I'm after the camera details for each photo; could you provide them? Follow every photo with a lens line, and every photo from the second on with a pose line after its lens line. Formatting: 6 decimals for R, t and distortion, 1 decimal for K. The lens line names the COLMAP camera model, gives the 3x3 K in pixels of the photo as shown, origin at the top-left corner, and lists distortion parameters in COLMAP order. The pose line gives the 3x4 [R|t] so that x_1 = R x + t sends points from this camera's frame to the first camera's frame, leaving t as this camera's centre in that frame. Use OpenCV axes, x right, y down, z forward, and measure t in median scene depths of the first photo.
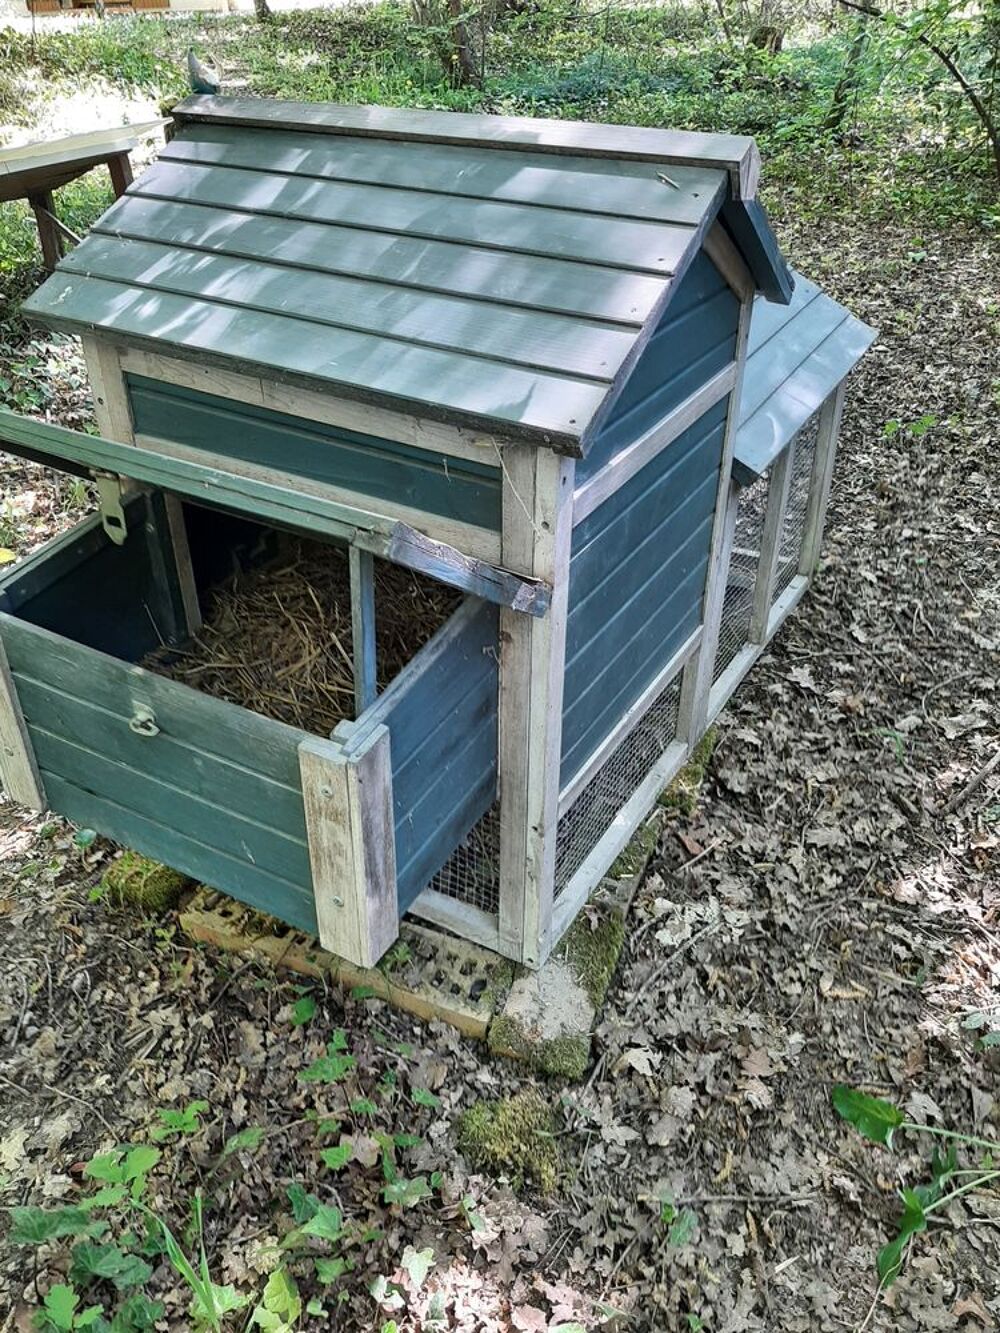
lens RADIAL K [[1070.7, 0, 500.0], [0, 1070.7, 666.5], [0, 0, 1]] dist [0.112112, -0.245238]
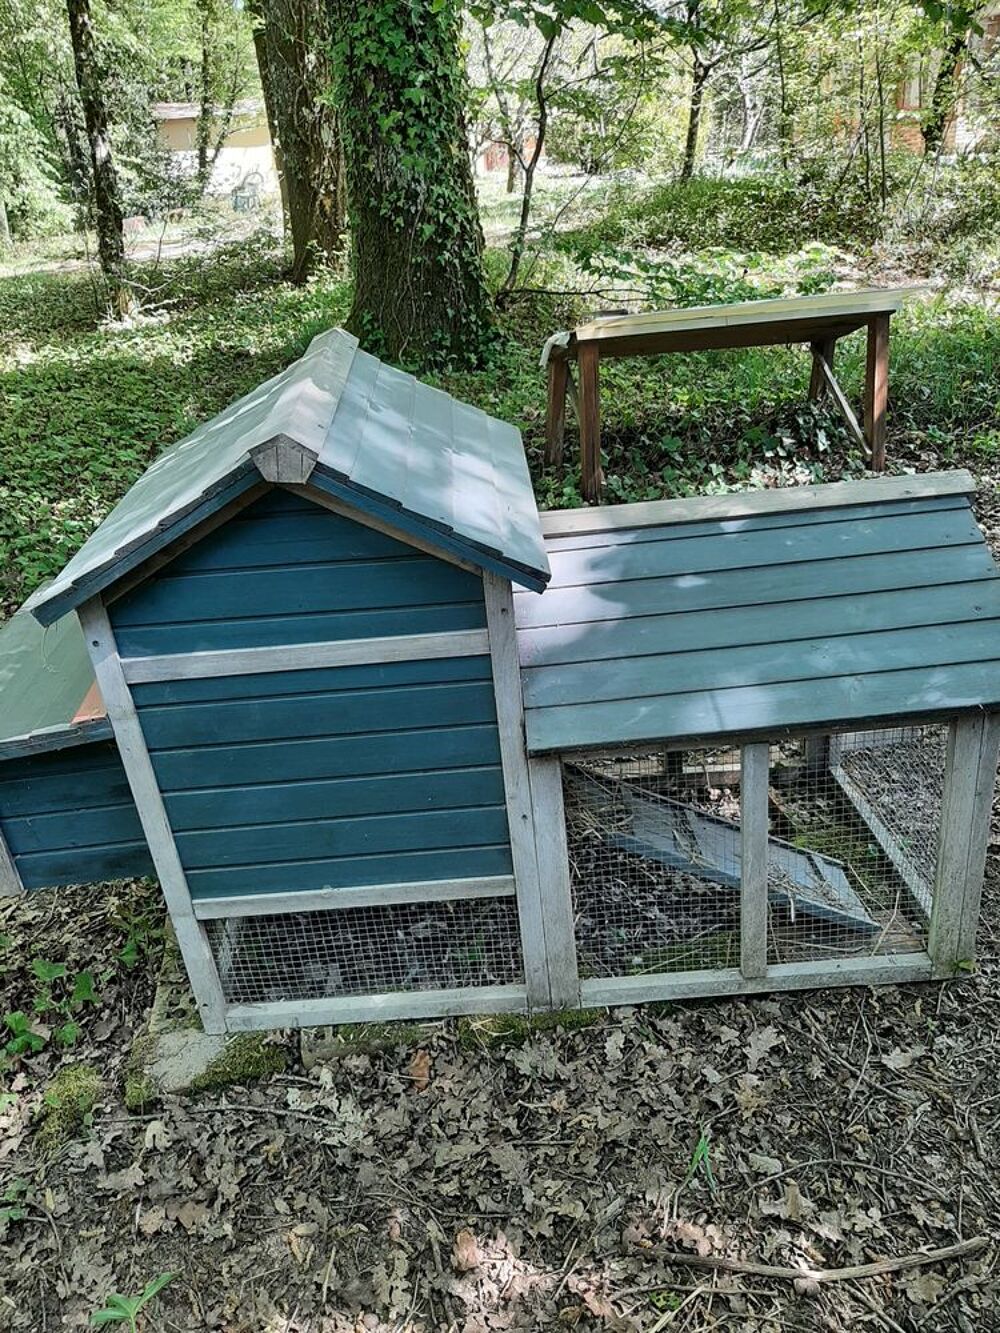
lens RADIAL K [[1070.7, 0, 500.0], [0, 1070.7, 666.5], [0, 0, 1]] dist [0.112112, -0.245238]
pose [[0.508129, 0.345770, -0.788827, 0.917693], [-0.406572, 0.903705, 0.134228, -0.346716], [0.759279, 0.252509, 0.599779, 0.384162]]
